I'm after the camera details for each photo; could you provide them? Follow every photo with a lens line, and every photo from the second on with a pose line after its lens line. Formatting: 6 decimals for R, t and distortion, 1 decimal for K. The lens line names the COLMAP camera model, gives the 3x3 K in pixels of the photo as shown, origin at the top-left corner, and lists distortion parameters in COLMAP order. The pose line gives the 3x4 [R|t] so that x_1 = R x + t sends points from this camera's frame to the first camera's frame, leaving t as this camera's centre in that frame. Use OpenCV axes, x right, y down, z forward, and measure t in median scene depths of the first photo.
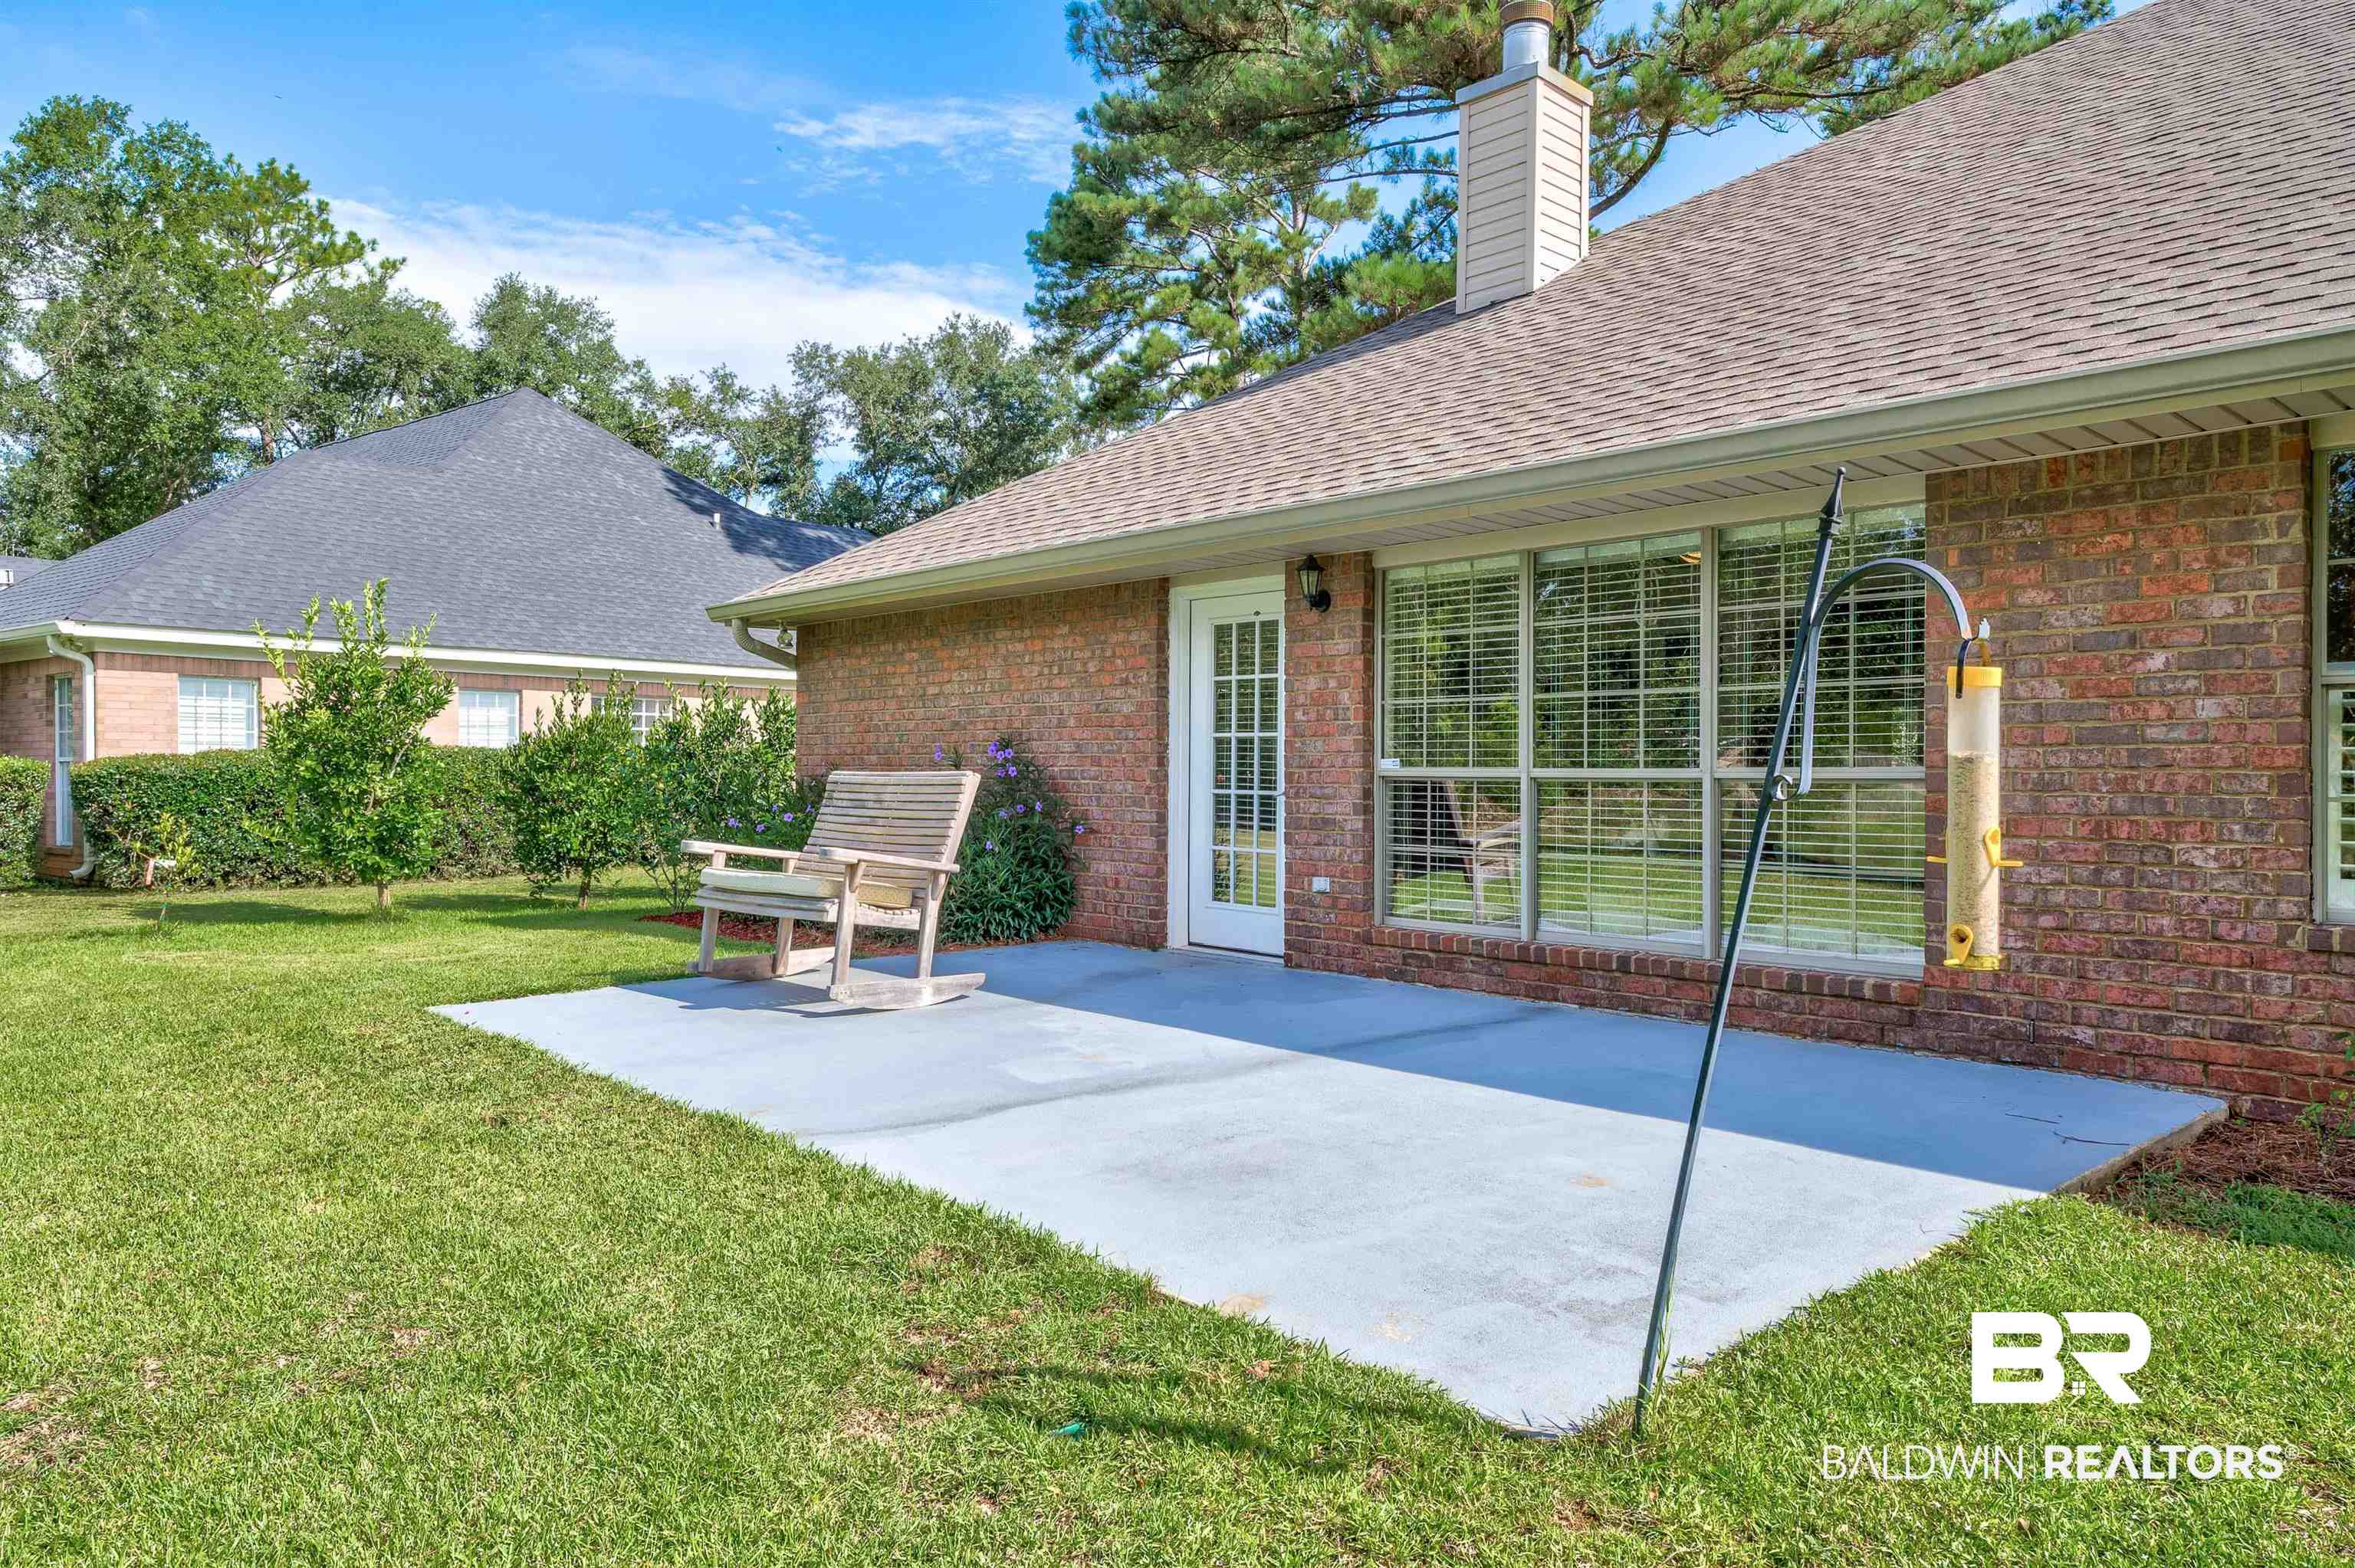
lens RADIAL K [[1634.7, 0, 1178.0], [0, 1634.7, 781.5], [0, 0, 1]] dist [-0.002834, 0.000504]
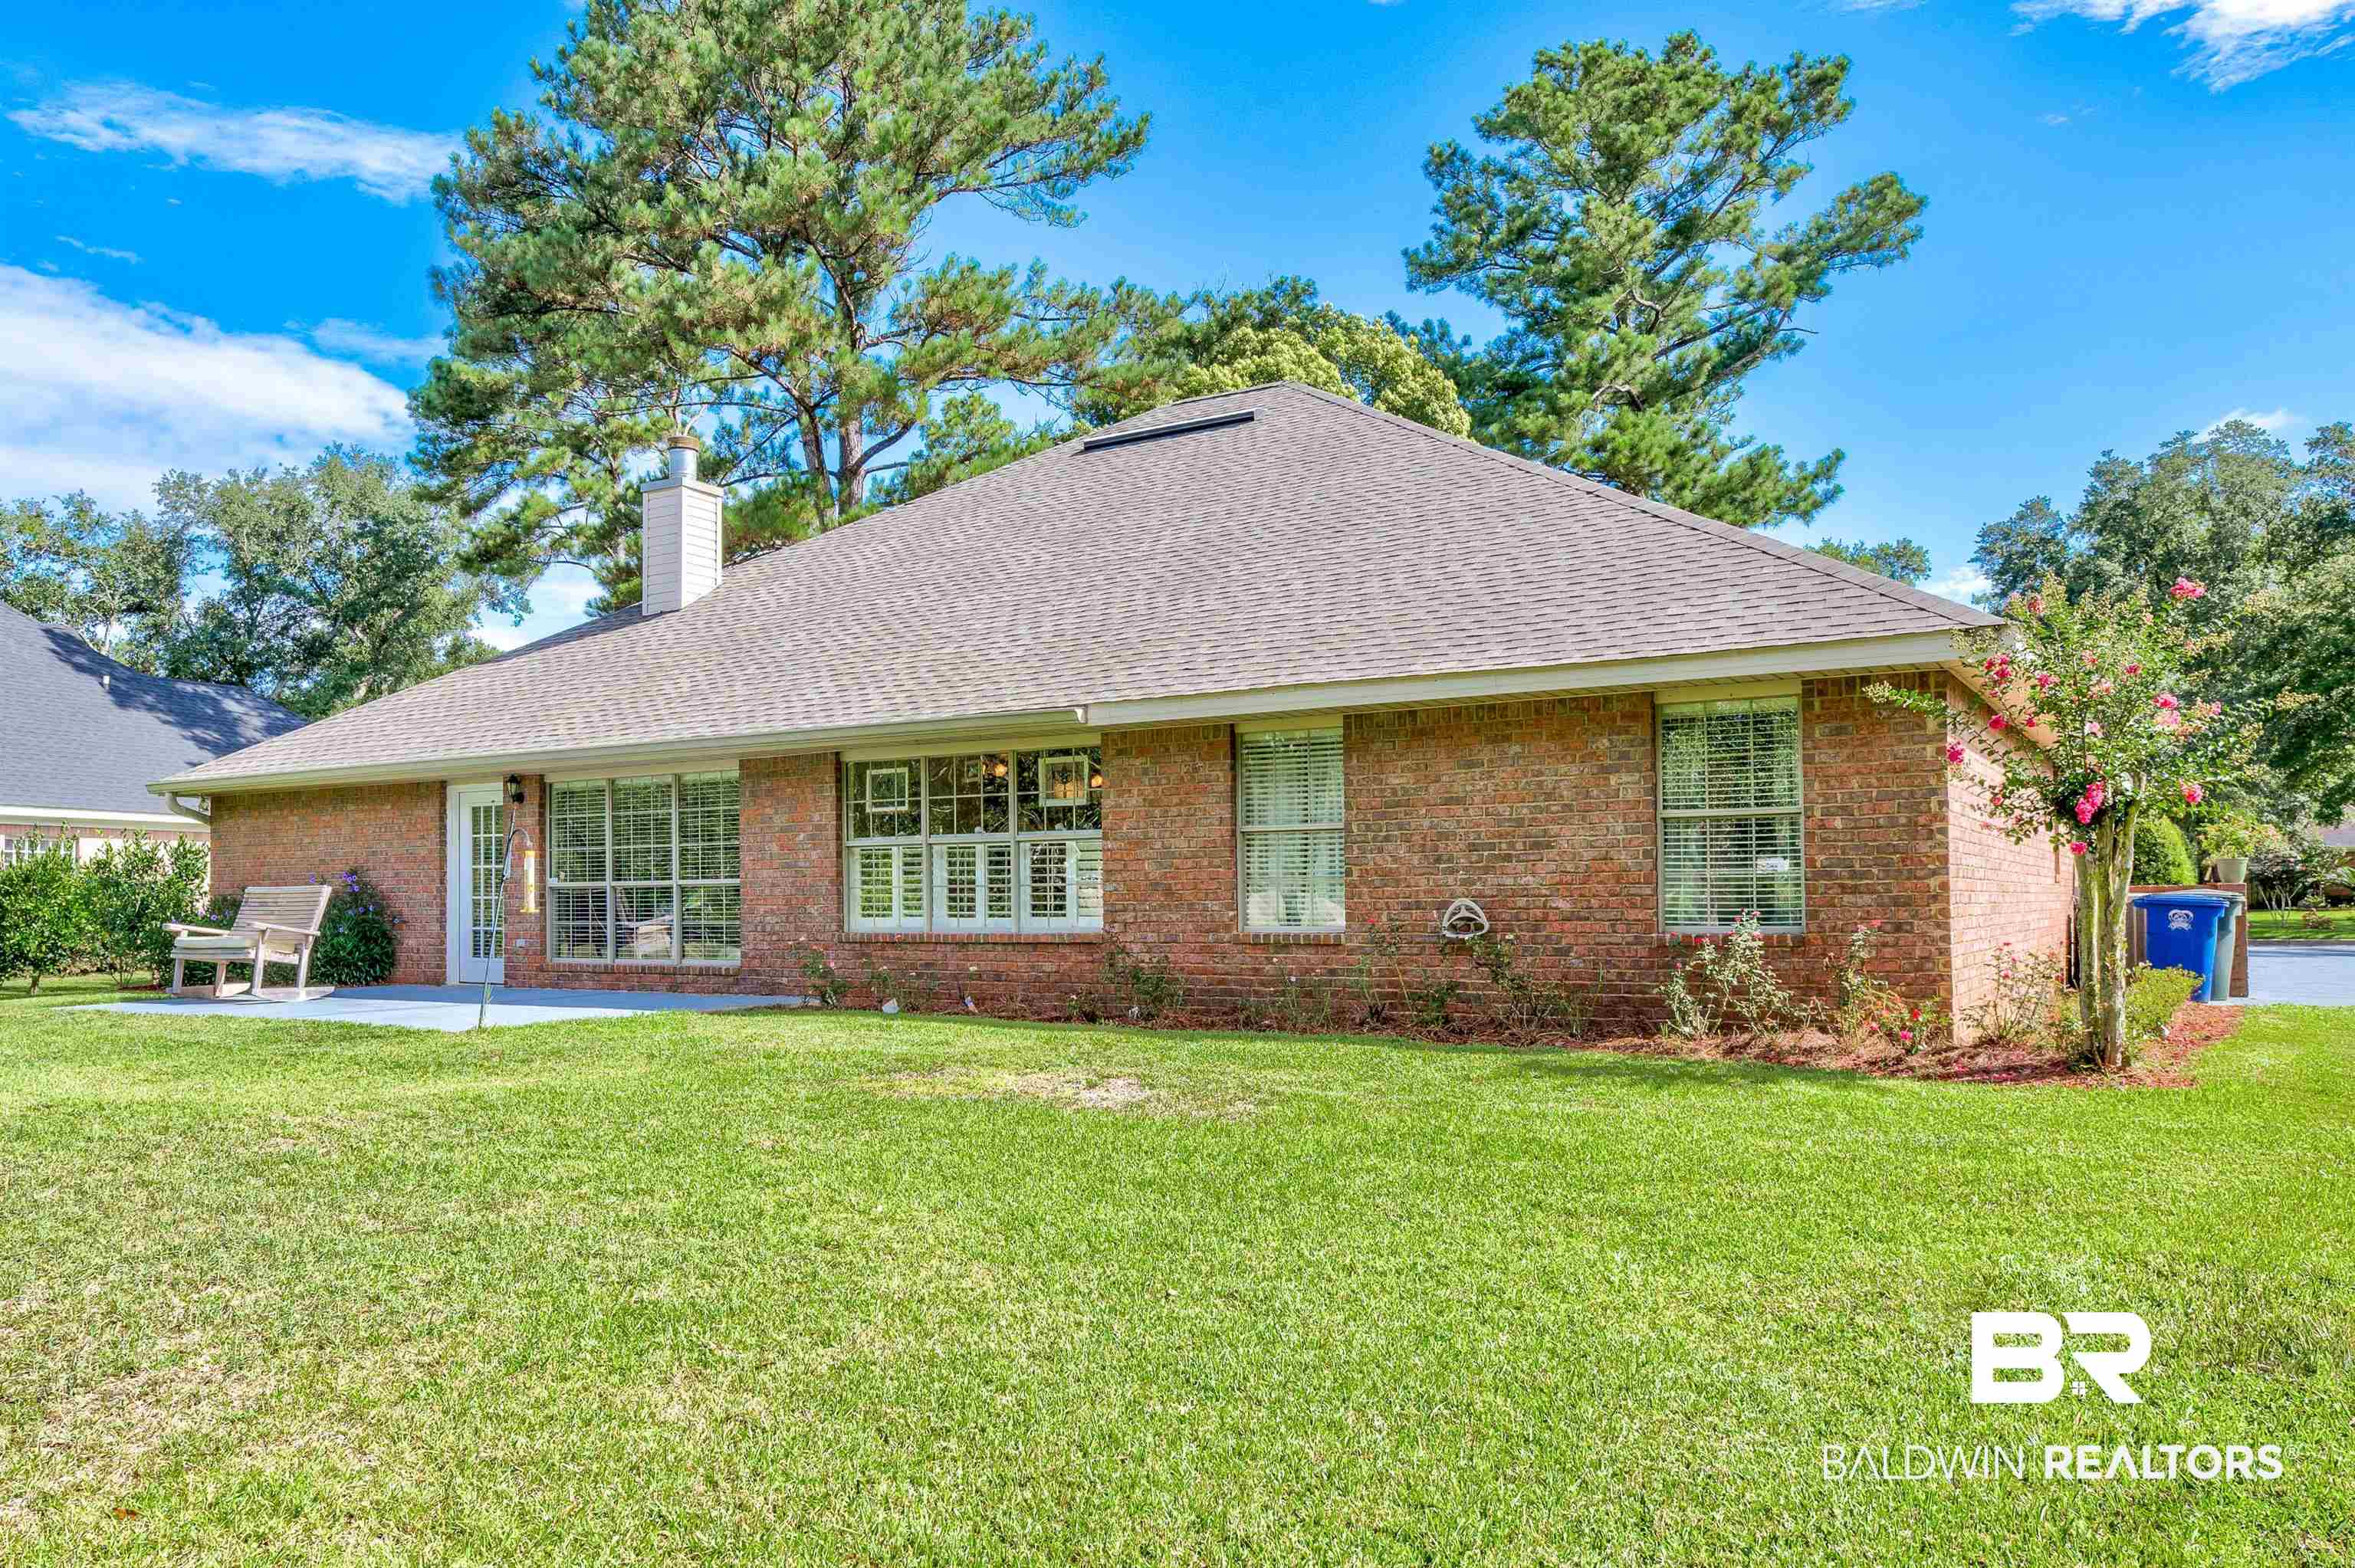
lens RADIAL K [[2076.4, 0, 1206.0], [0, 2076.4, 879.2], [0, 0, 1]] dist [0.001025, -0.001332]
pose [[0.967554, -0.006414, 0.252584, 0.094432], [0.012207, 0.999697, -0.021376, 0.018553], [-0.252370, 0.023765, 0.967339, -0.598627]]
